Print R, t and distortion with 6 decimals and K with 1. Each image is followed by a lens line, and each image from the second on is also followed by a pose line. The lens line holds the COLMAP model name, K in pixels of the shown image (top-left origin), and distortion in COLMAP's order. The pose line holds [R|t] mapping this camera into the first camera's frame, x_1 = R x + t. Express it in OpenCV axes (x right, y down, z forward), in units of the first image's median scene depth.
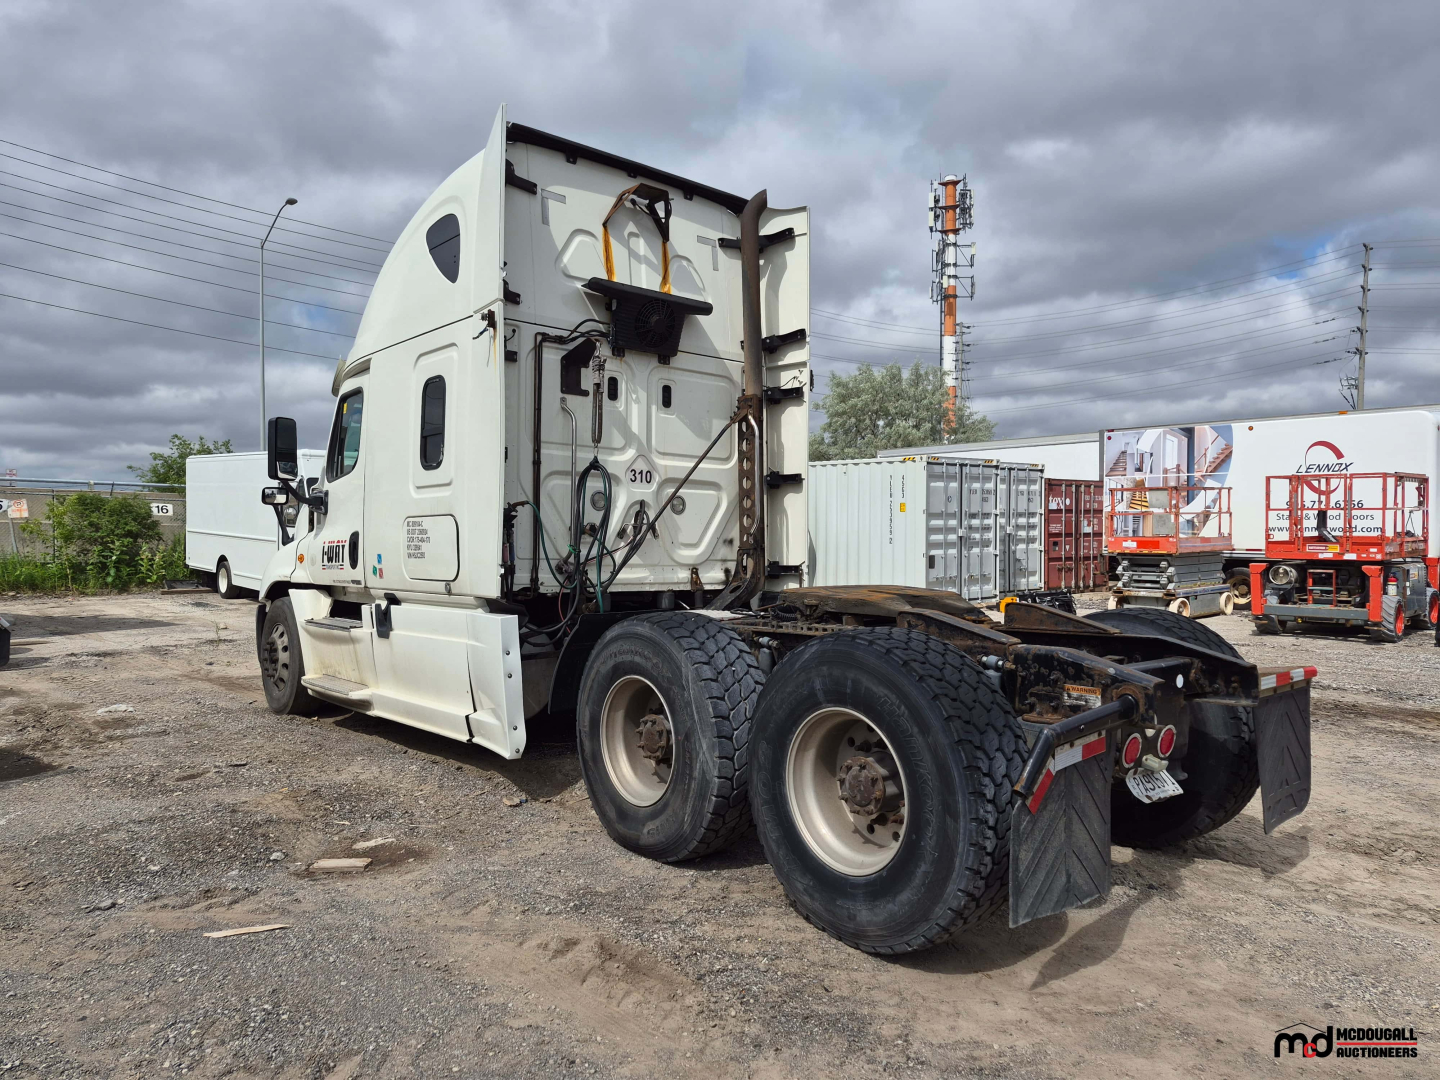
lens RADIAL K [[1018.7, 0, 738.6], [0, 1018.7, 545.0], [0, 0, 1]] dist [0.071449, -0.070259]
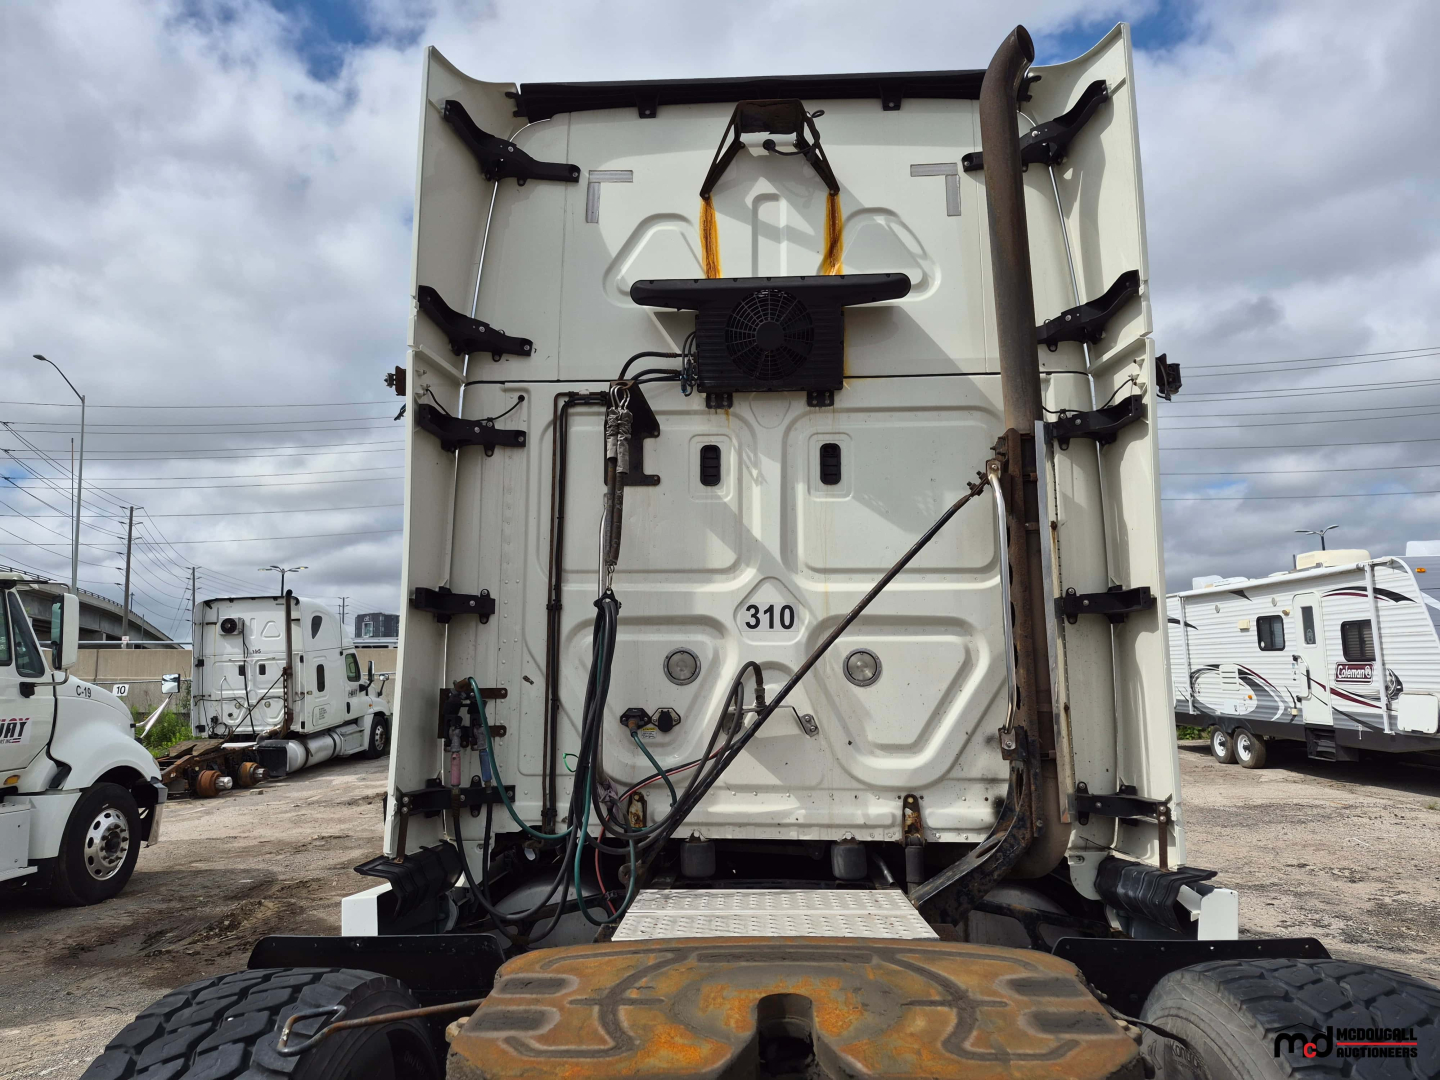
lens RADIAL K [[1018.7, 0, 711.3], [0, 1018.7, 553.0], [0, 0, 1]] dist [0.071449, -0.070259]
pose [[0.708510, -0.104486, -0.697922, 0.258042], [0.013940, 0.990858, -0.134190, -0.029261], [0.705563, 0.085346, 0.703489, 0.596639]]
